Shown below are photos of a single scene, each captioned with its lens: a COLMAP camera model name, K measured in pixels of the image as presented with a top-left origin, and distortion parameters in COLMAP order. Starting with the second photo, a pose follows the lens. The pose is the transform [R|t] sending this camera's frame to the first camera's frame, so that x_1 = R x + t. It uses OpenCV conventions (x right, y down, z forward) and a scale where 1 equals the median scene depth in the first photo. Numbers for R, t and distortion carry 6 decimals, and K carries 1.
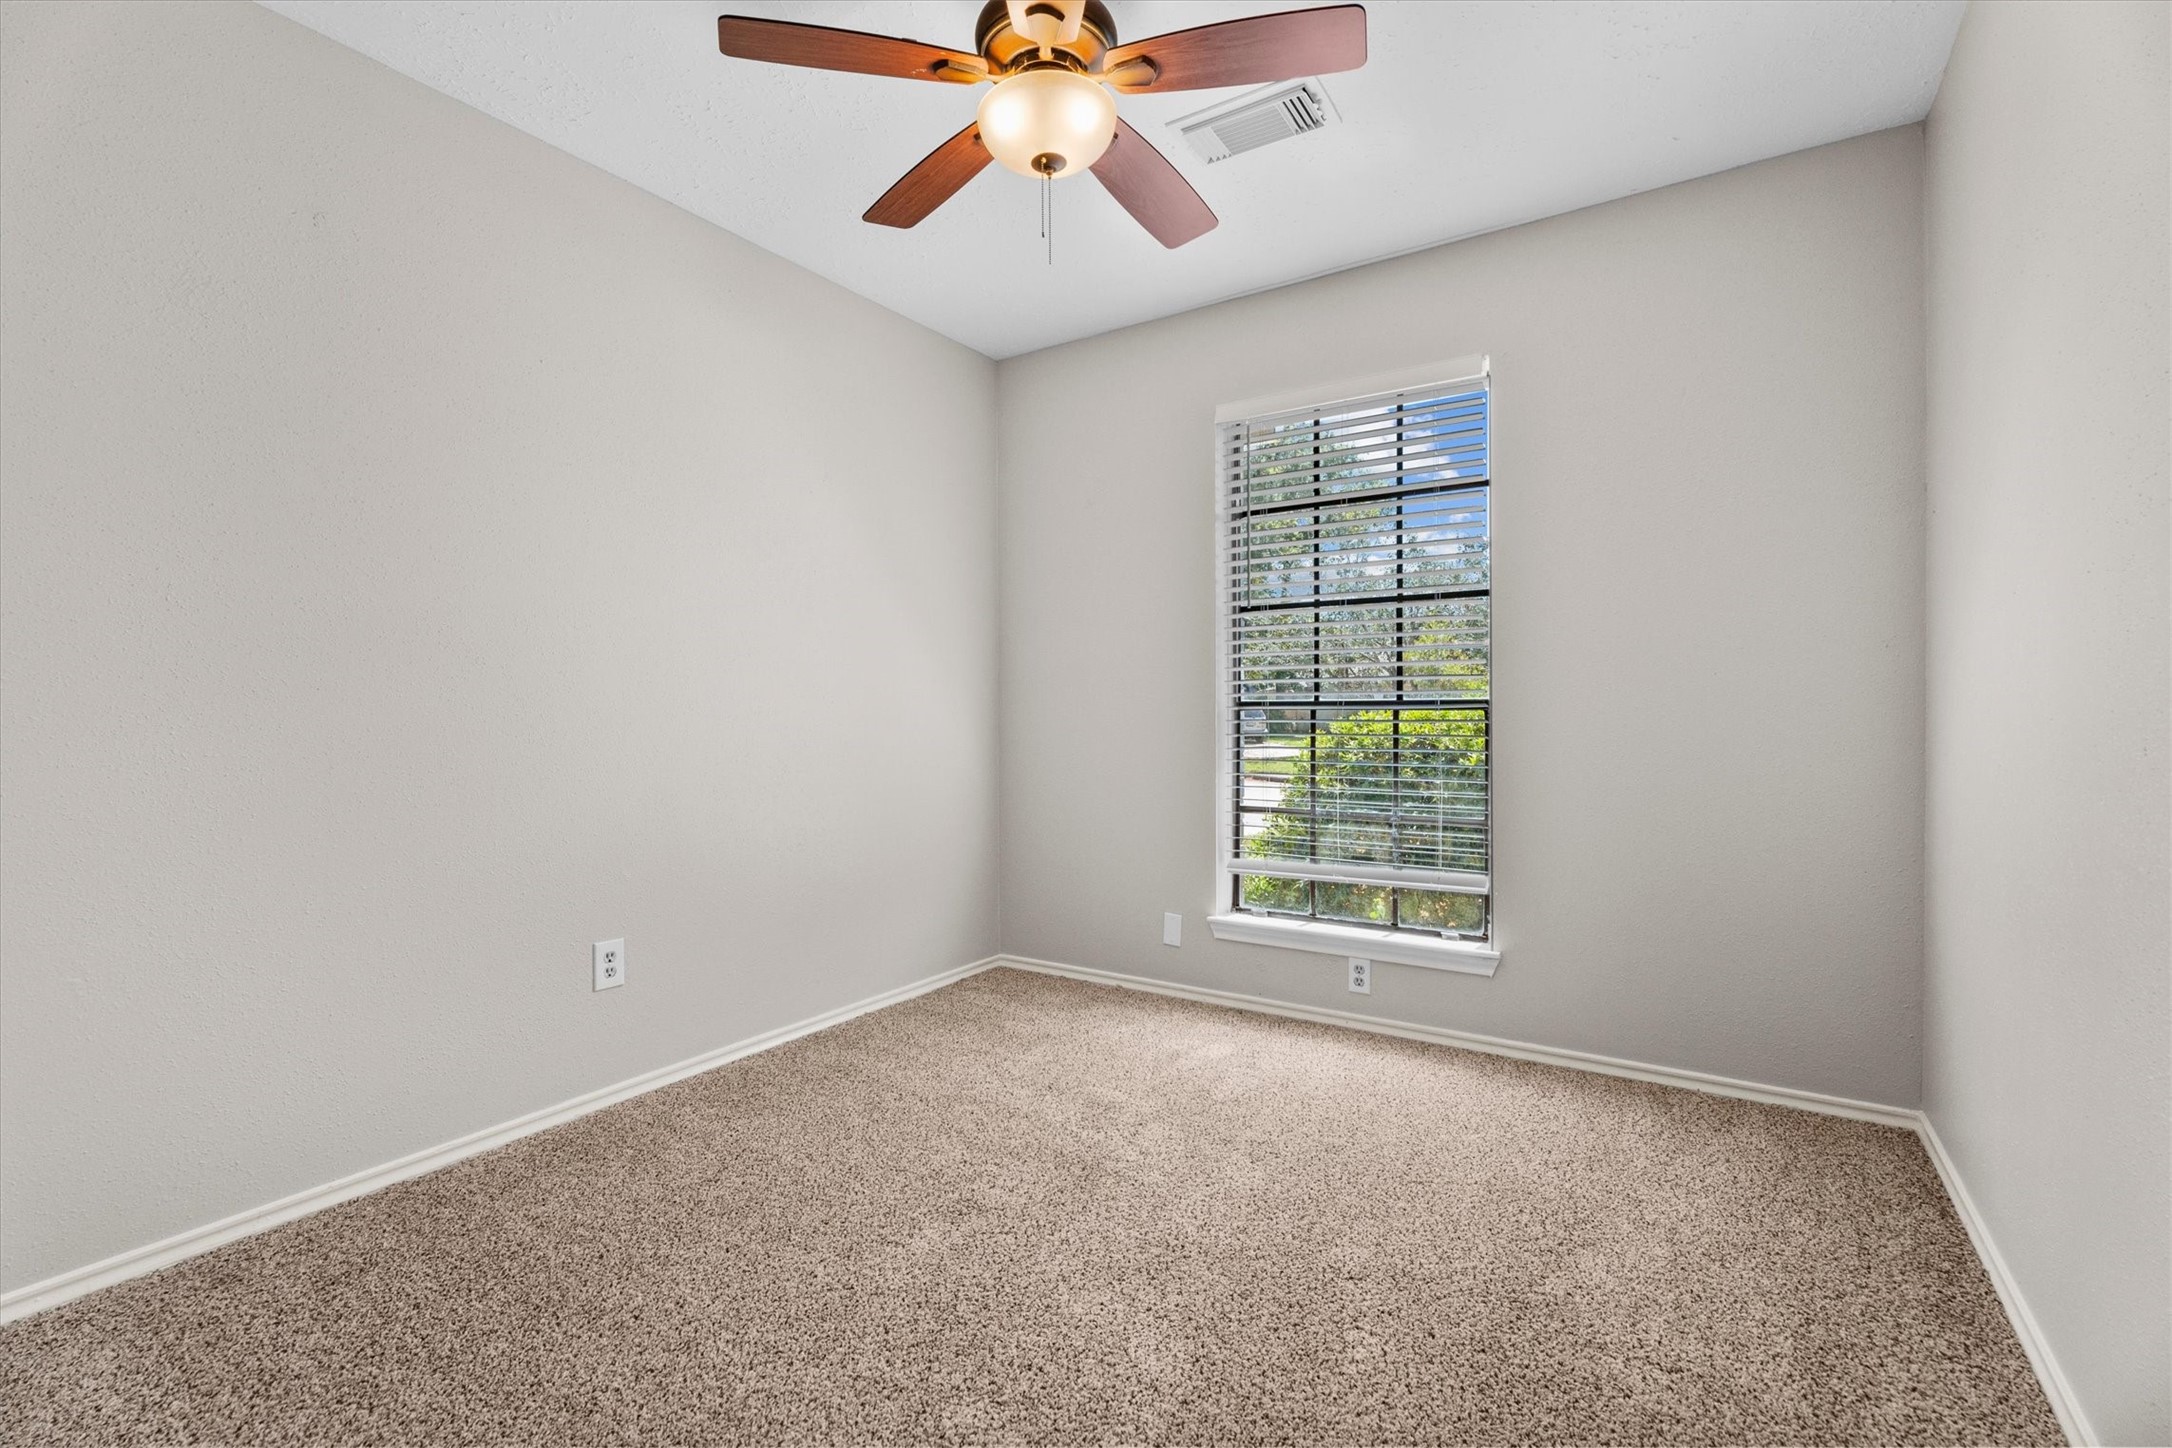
lens RADIAL K [[978.2, 0, 1107.8], [0, 978.2, 697.7], [0, 0, 1]] dist [-0.002567, -0.000162]
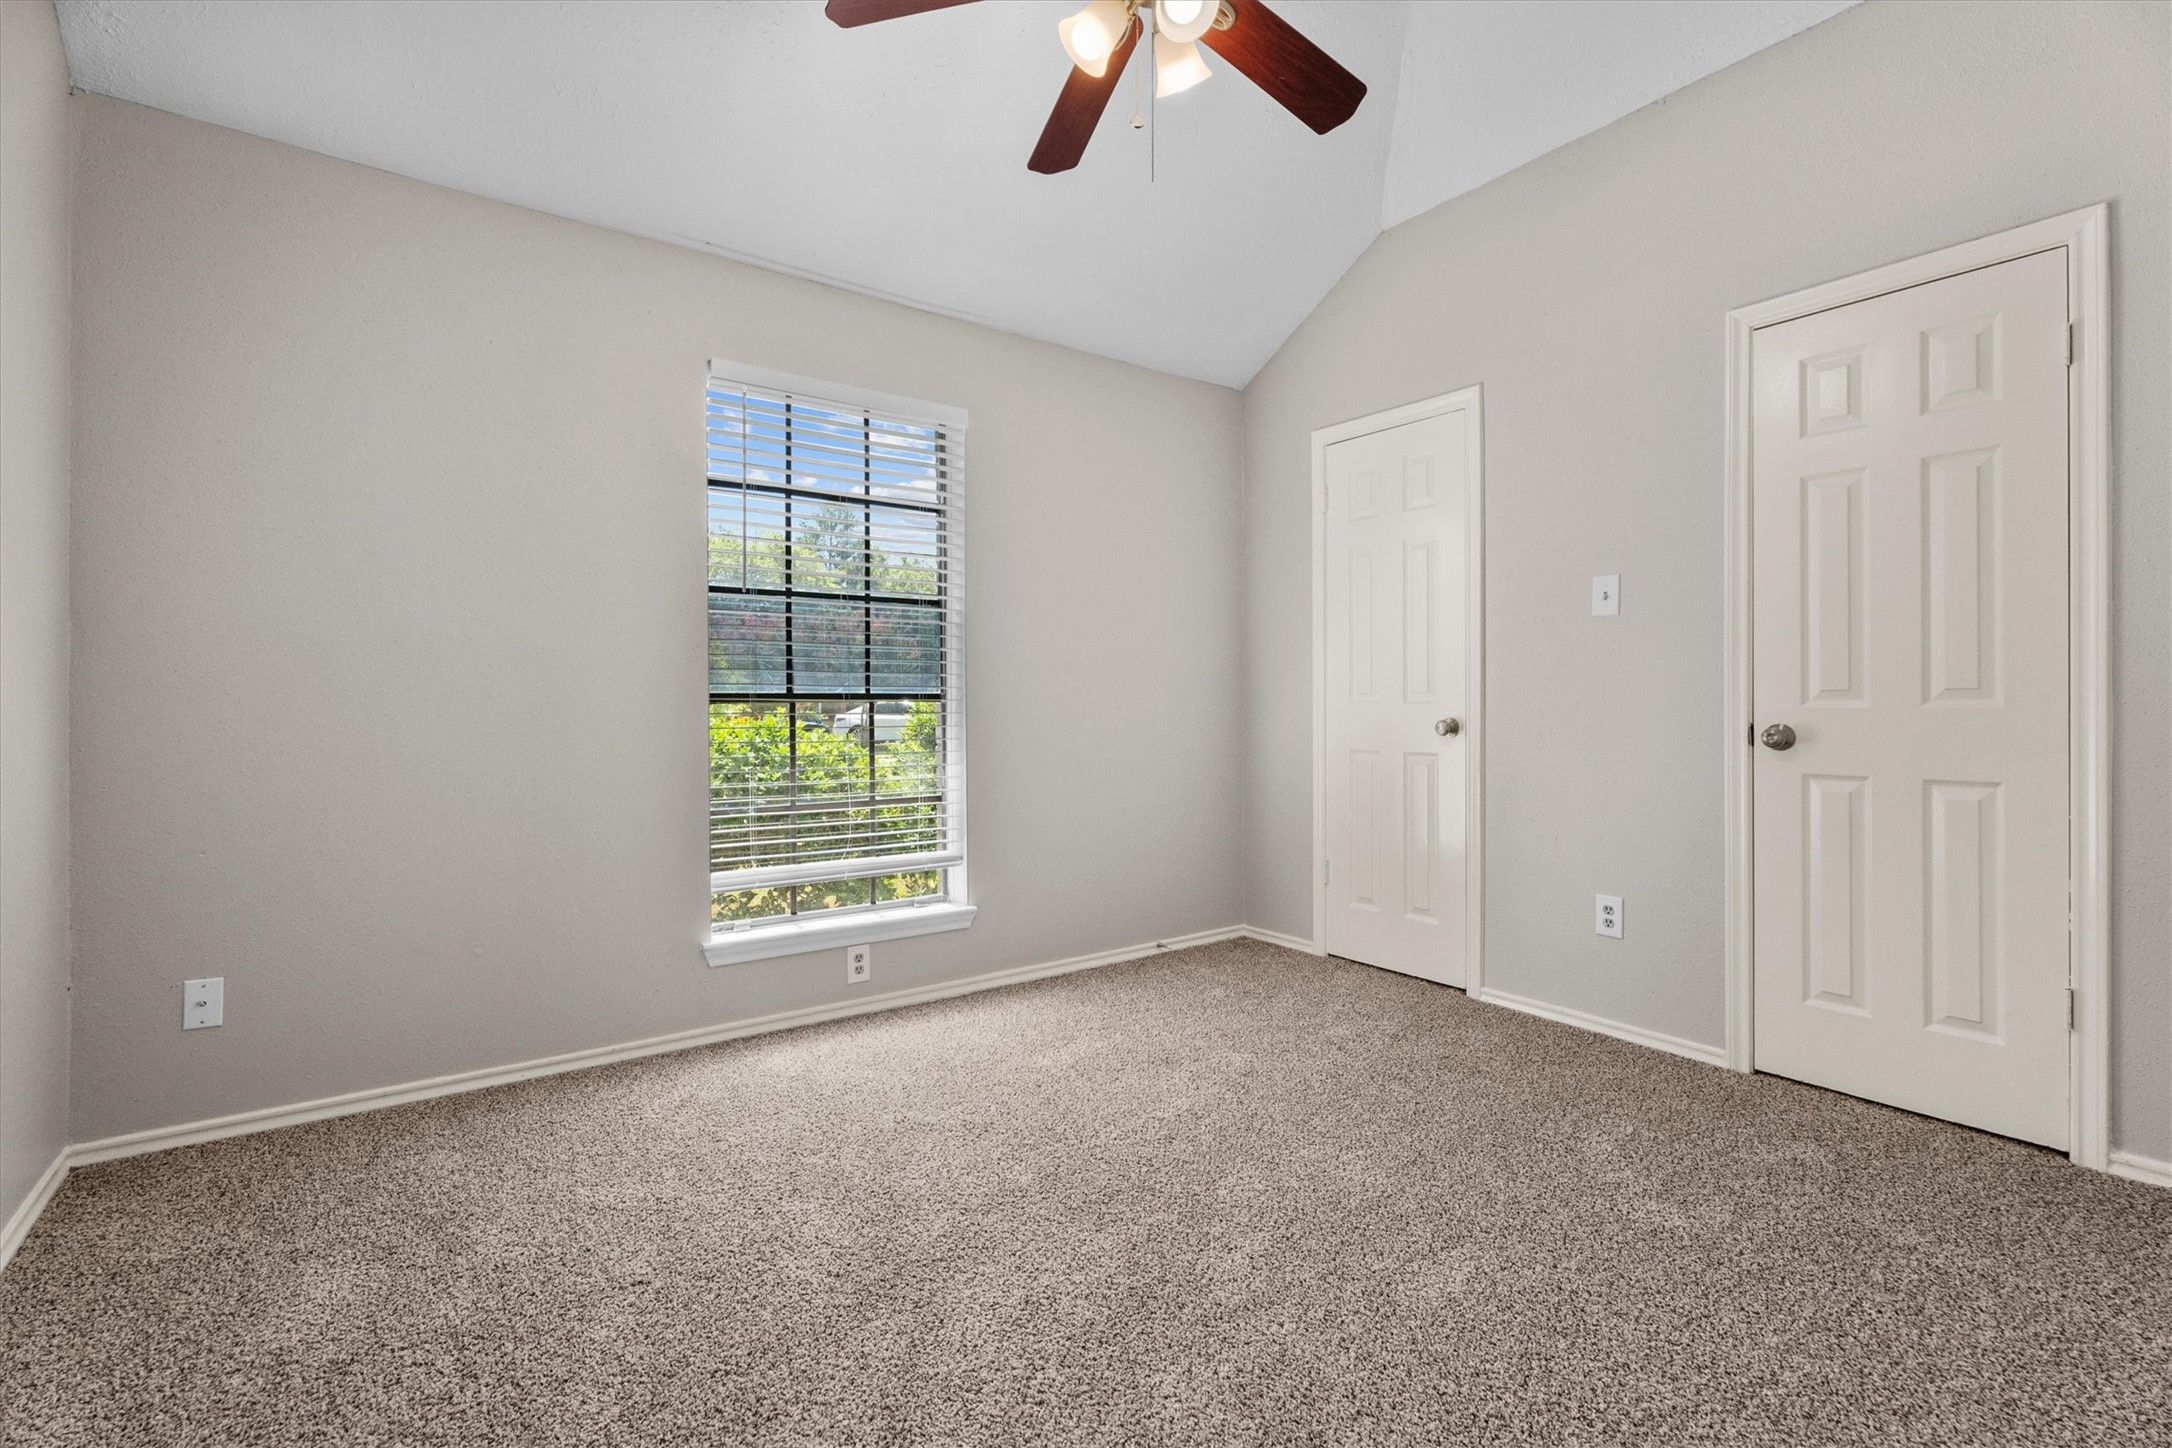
lens RADIAL K [[978.2, 0, 1107.8], [0, 978.2, 697.7], [0, 0, 1]] dist [-0.002567, -0.000162]
pose [[0.360906, 0.002942, 0.932598, -0.585527], [-0.007412, 0.999972, -0.000286, 0.004625], [-0.932573, -0.006809, 0.360917, 0.365170]]
